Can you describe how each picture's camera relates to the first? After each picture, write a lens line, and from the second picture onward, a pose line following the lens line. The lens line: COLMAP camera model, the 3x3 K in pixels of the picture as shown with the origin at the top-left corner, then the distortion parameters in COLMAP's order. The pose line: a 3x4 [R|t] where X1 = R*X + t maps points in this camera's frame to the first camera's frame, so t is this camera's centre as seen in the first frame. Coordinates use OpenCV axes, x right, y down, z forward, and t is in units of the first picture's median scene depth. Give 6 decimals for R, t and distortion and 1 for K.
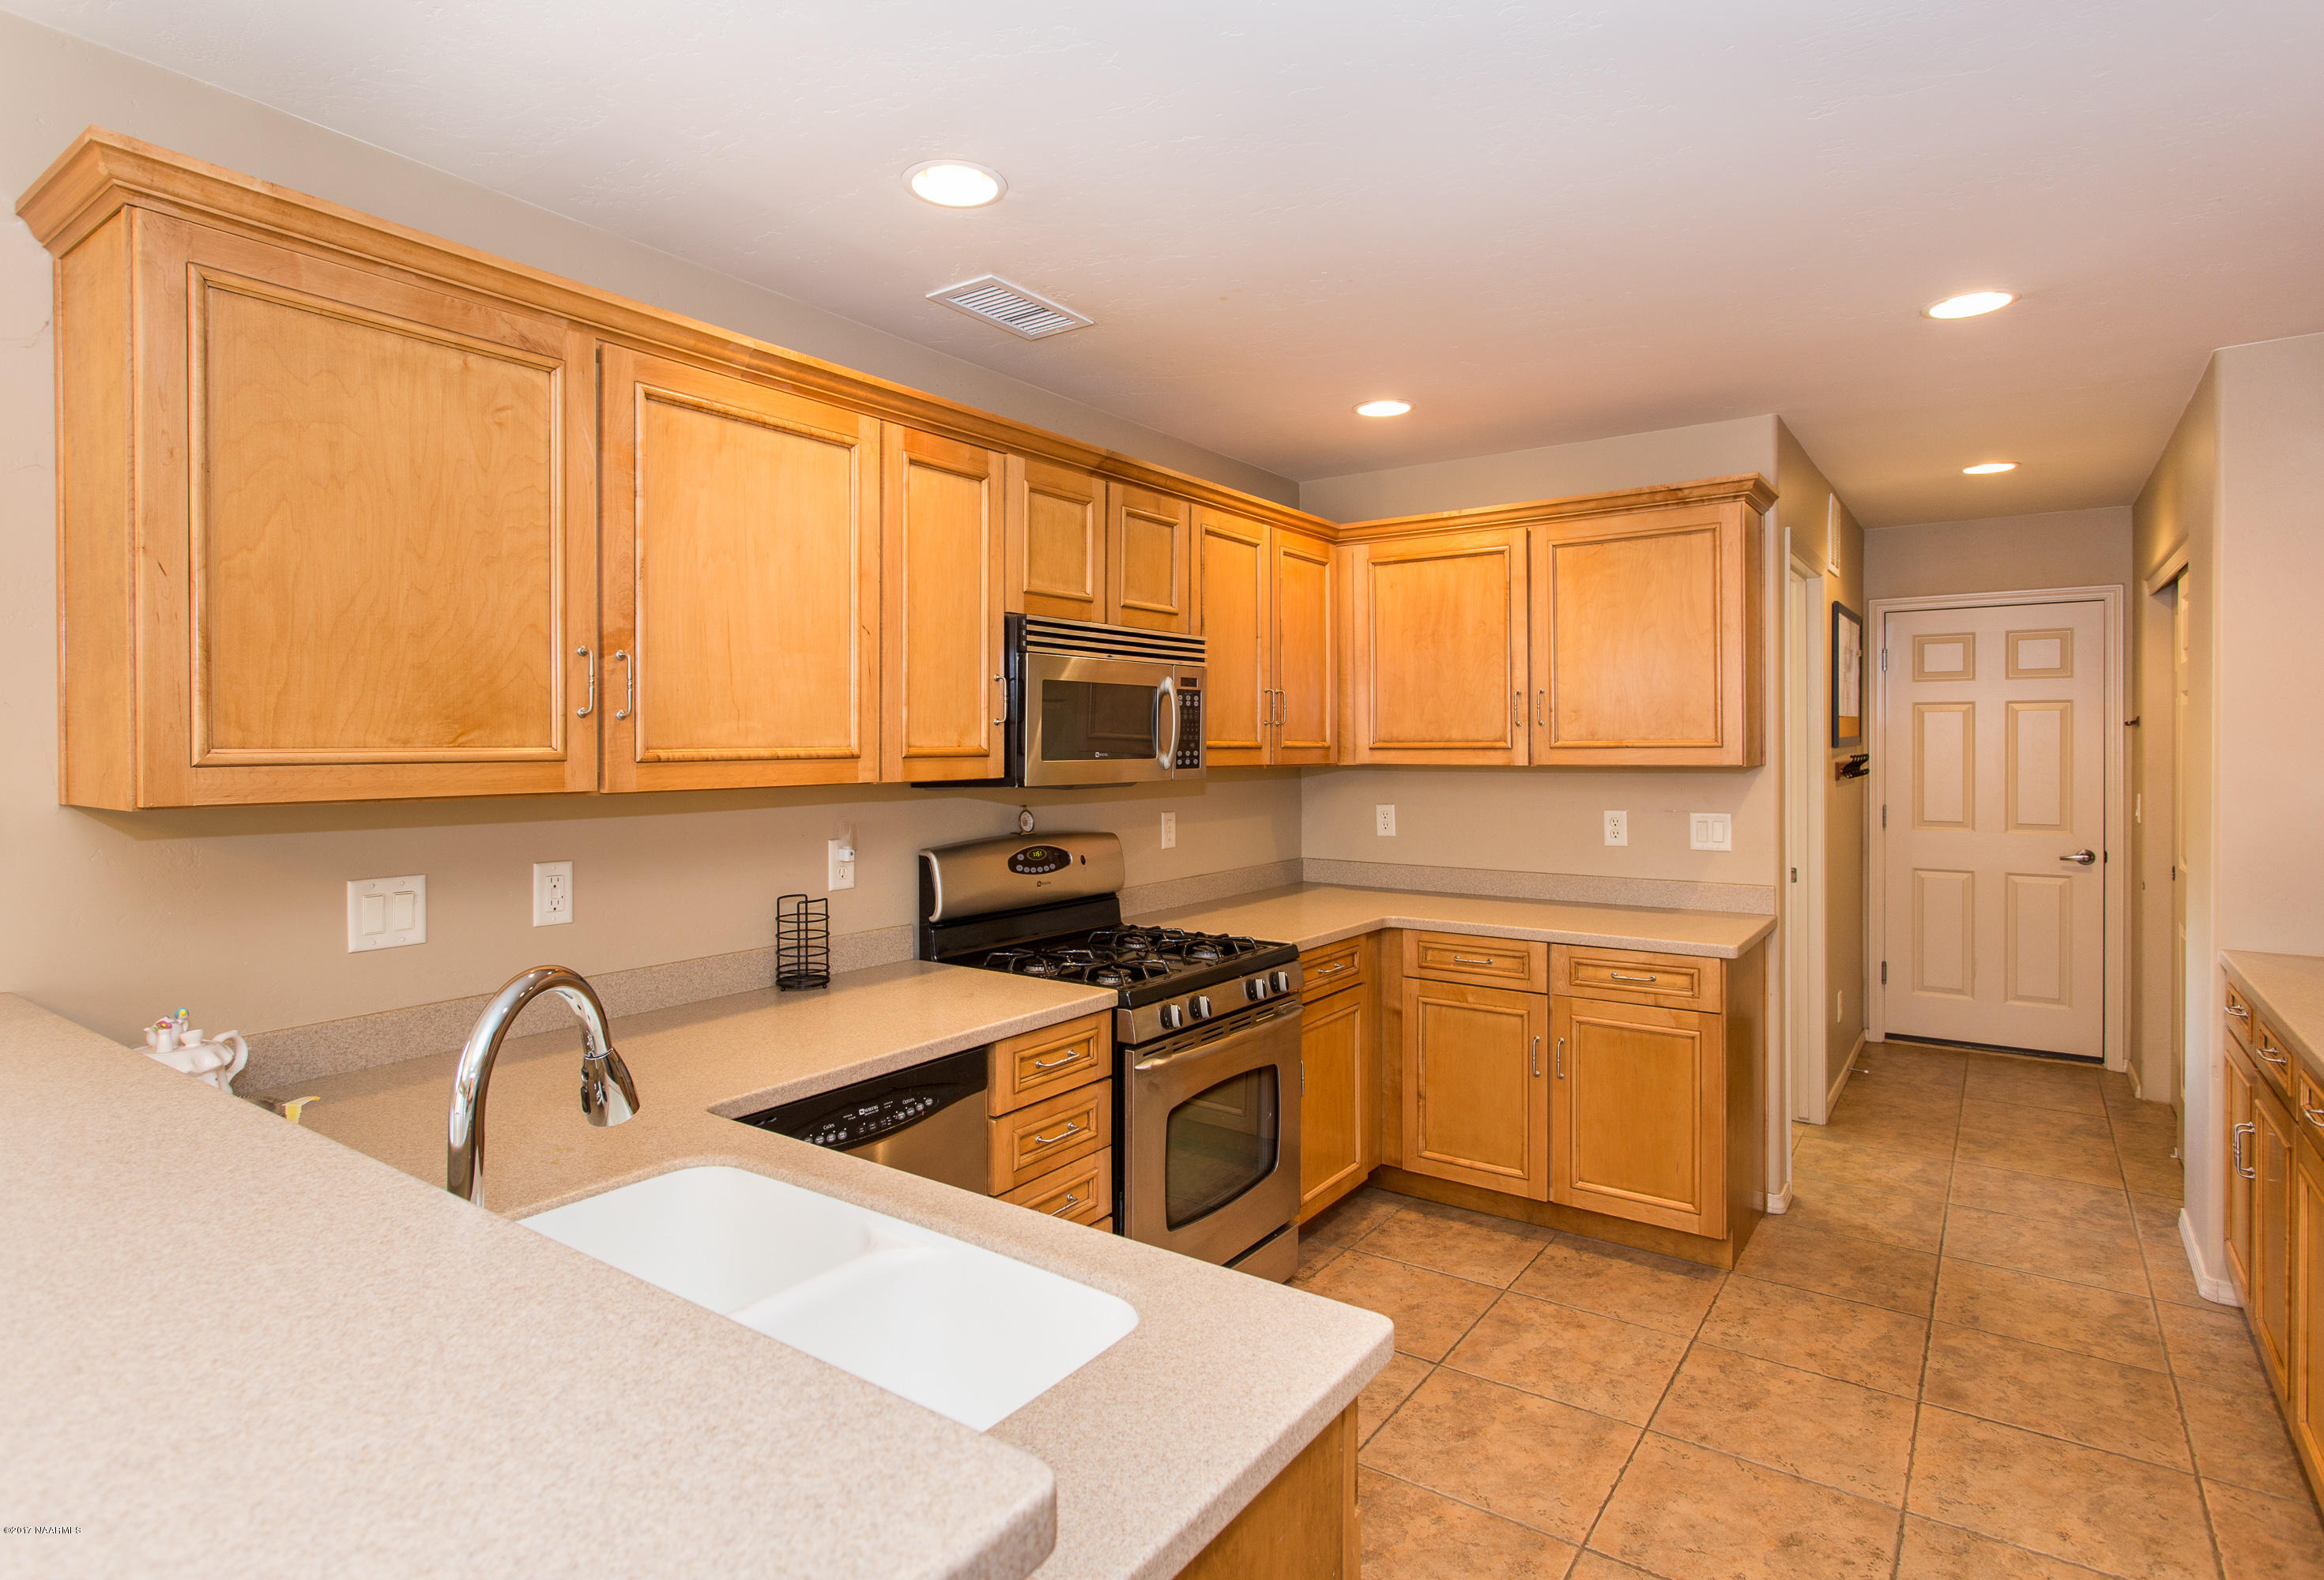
lens RADIAL K [[1202.8, 0, 1104.5], [0, 1202.8, 768.8], [0, 0, 1]] dist [-0.000057, 0.002787]
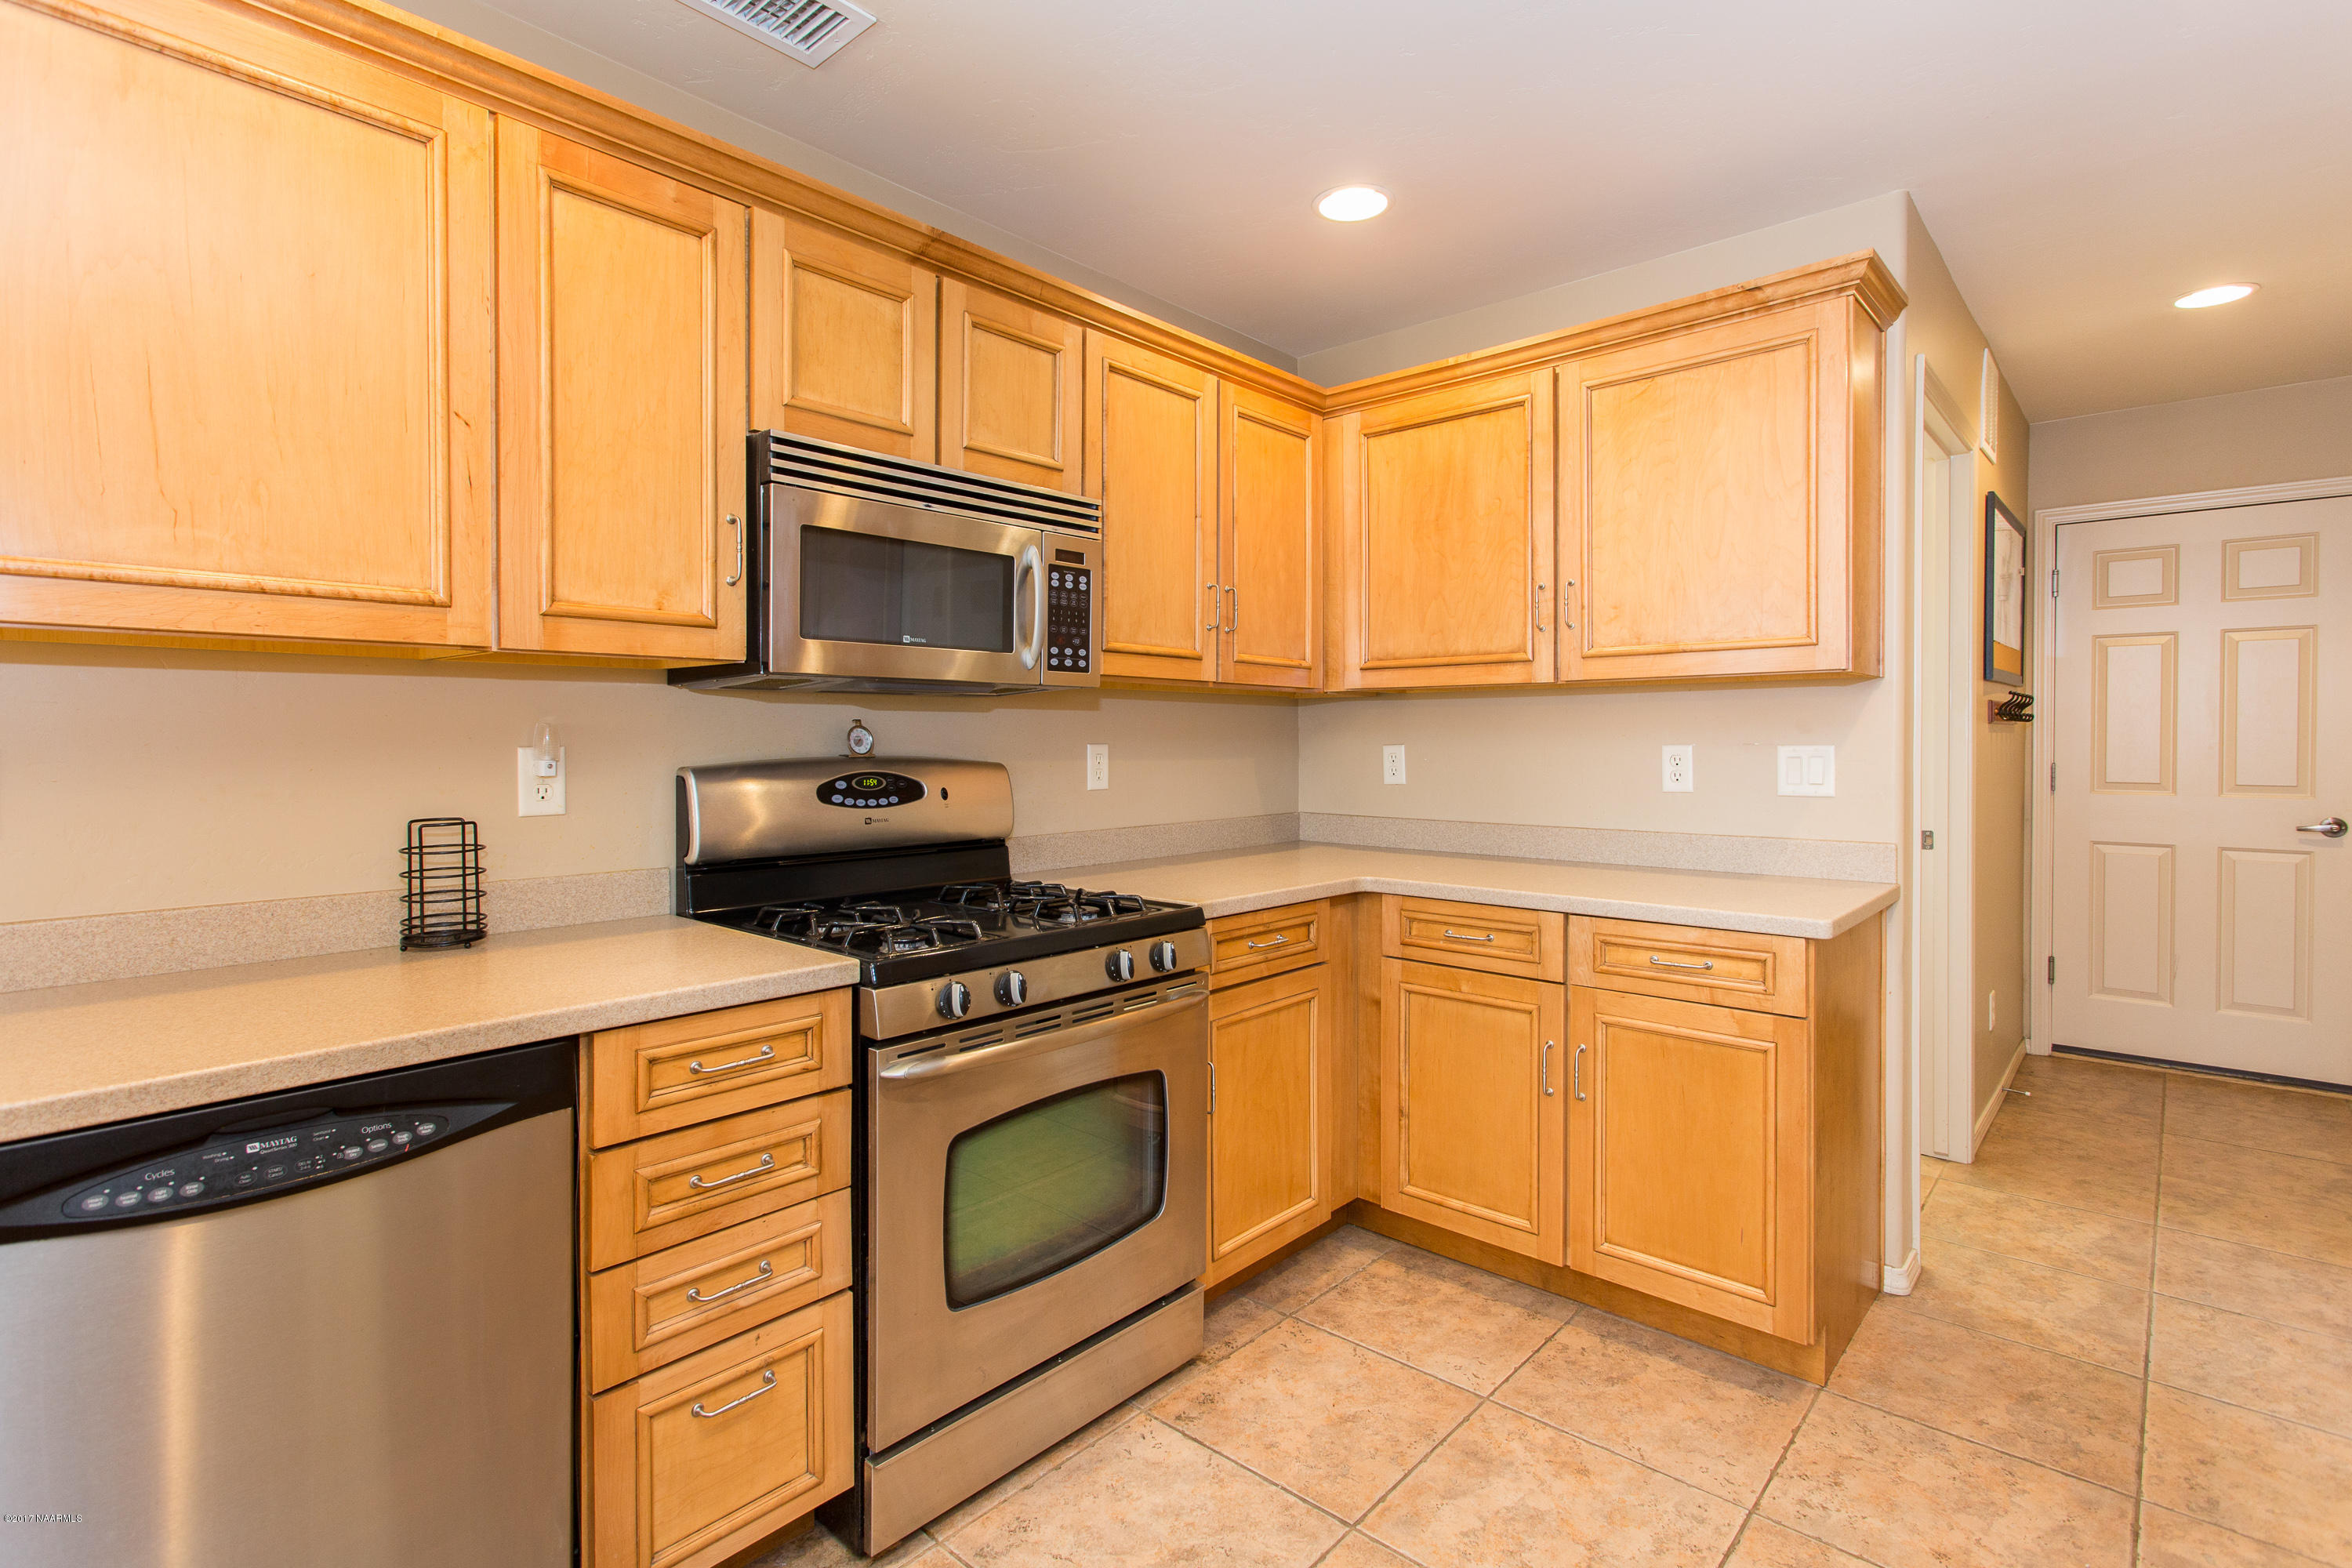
lens RADIAL K [[1132.9, 0, 1142.5], [0, 1132.9, 759.9], [0, 0, 1]] dist [0.008687, -0.001029]
pose [[0.995466, 0.007438, -0.094832, 0.181297], [-0.007533, 0.999971, -0.000646, 0.054705], [0.094824, 0.001357, 0.995493, 0.293903]]
